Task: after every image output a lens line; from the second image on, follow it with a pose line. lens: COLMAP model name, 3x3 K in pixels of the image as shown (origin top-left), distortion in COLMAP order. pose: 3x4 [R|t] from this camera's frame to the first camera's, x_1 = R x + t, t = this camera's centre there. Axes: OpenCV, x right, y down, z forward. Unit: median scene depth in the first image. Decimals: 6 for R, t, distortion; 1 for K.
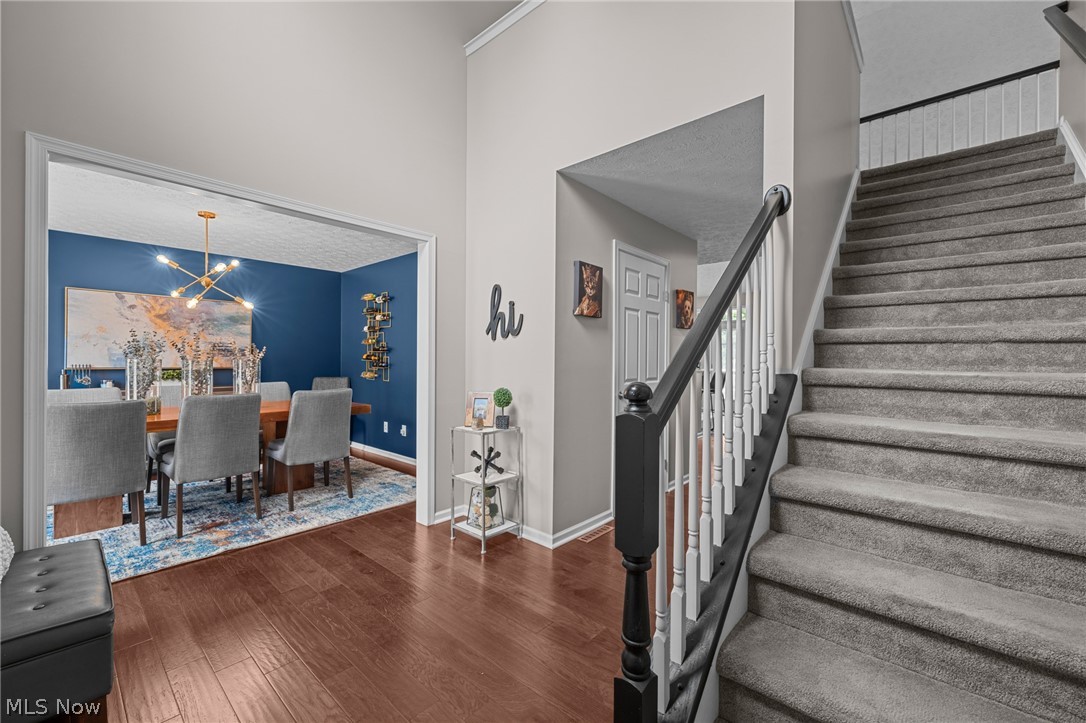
lens RADIAL K [[447.5, 0, 546.3], [0, 447.5, 359.1], [0, 0, 1]] dist [-0.007869, -0.000257]
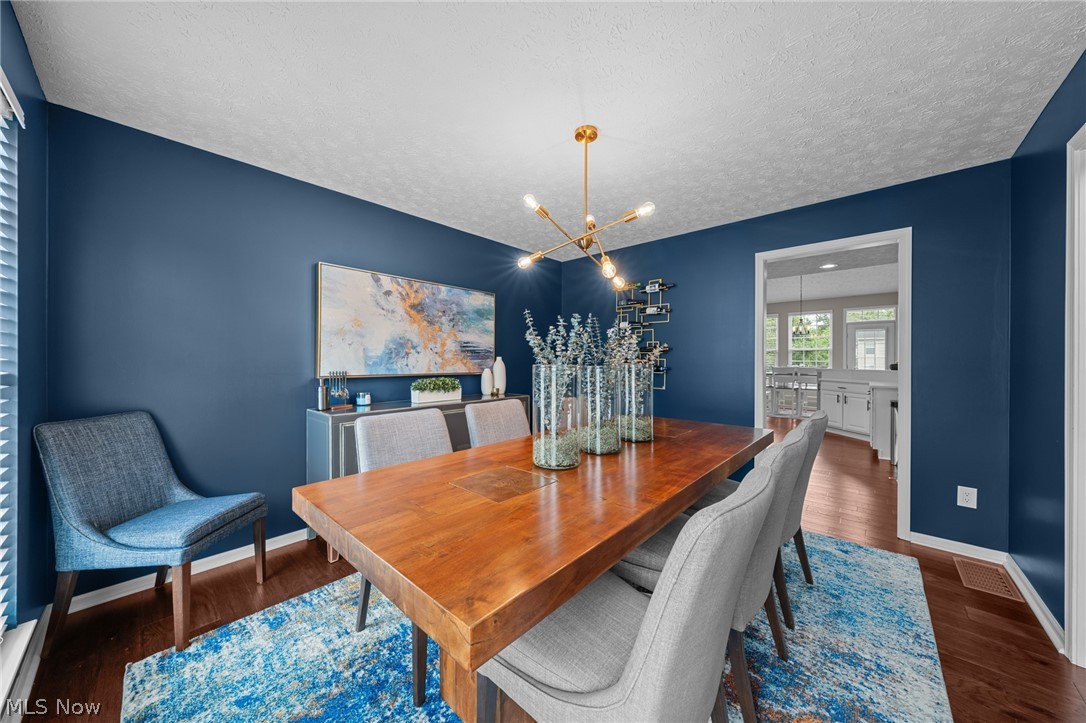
lens RADIAL K [[369.2, 0, 543.9], [0, 369.2, 360.5], [0, 0, 1]] dist [-0.002066, -0.000088]
pose [[0.999734, -0.003707, -0.022755, -0.669111], [0.003722, 0.999993, 0.000619, -0.004016], [0.022752, -0.000703, 0.999741, 0.394098]]
